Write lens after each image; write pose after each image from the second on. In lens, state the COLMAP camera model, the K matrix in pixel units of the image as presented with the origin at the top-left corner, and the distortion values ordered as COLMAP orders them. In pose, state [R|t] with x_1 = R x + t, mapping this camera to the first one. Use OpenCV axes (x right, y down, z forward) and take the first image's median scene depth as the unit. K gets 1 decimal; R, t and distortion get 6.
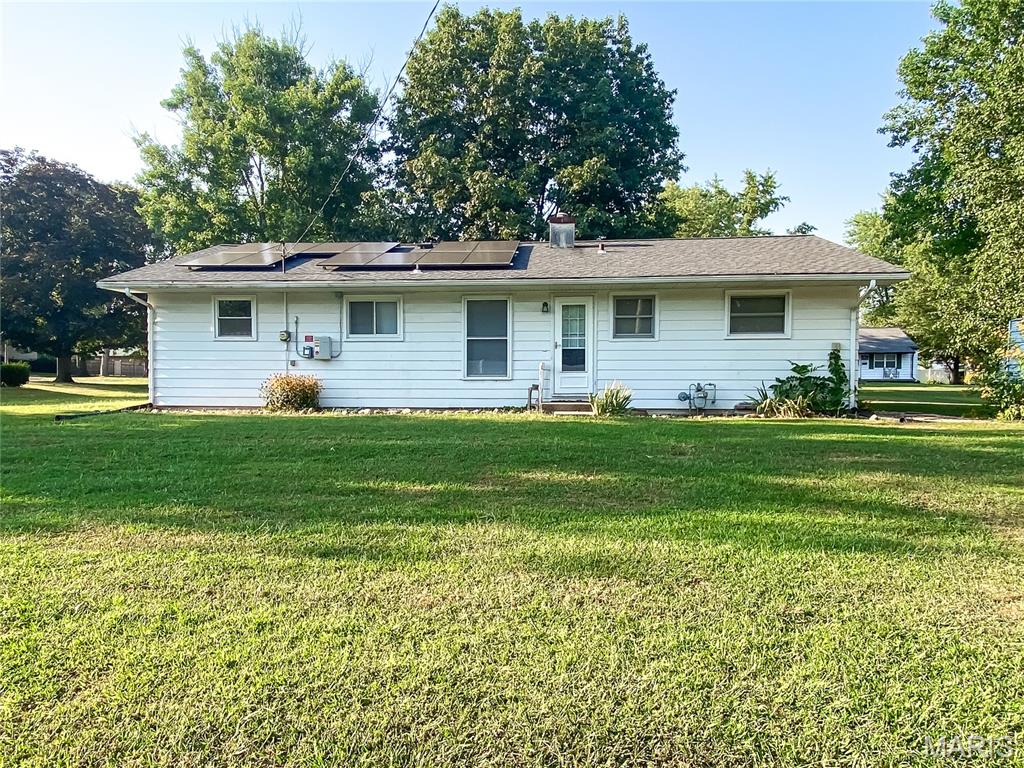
lens RADIAL K [[634.4, 0, 512.0], [0, 634.4, 384.0], [0, 0, 1]] dist [0.082391, -0.085910]
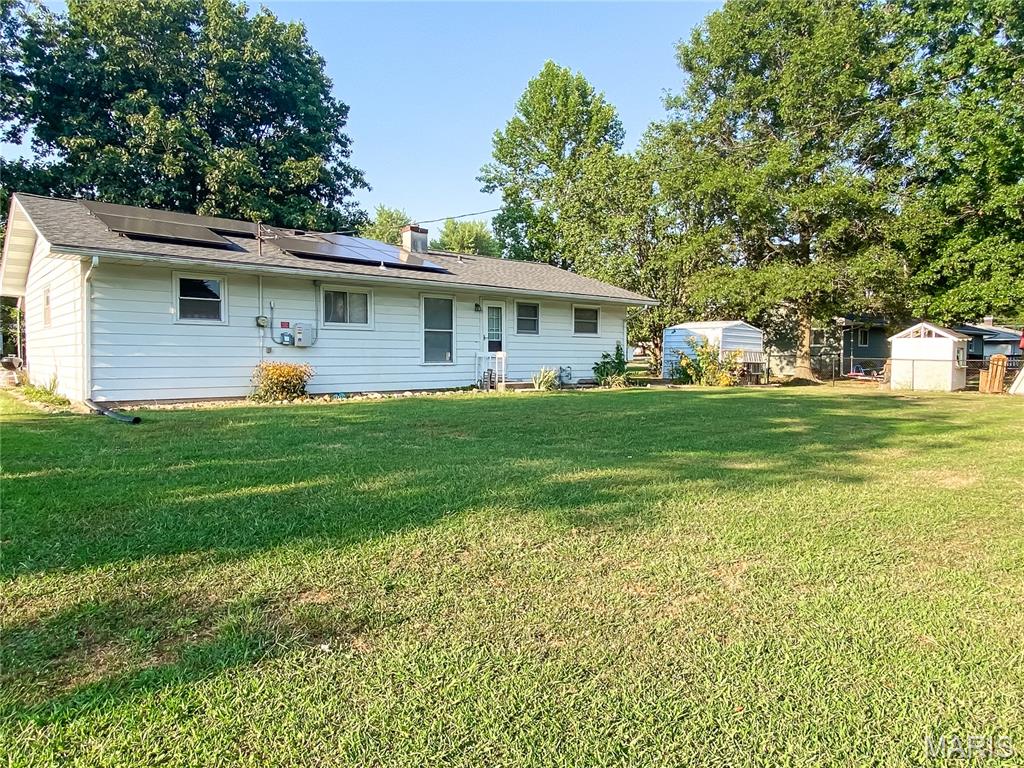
lens RADIAL K [[624.3, 0, 504.7], [0, 624.3, 374.7], [0, 0, 1]] dist [0.037534, -0.034302]
pose [[0.699516, -0.020900, 0.714311, -0.780199], [0.011599, 0.999773, 0.017894, -0.008527], [-0.714523, -0.004232, 0.699599, 0.090289]]
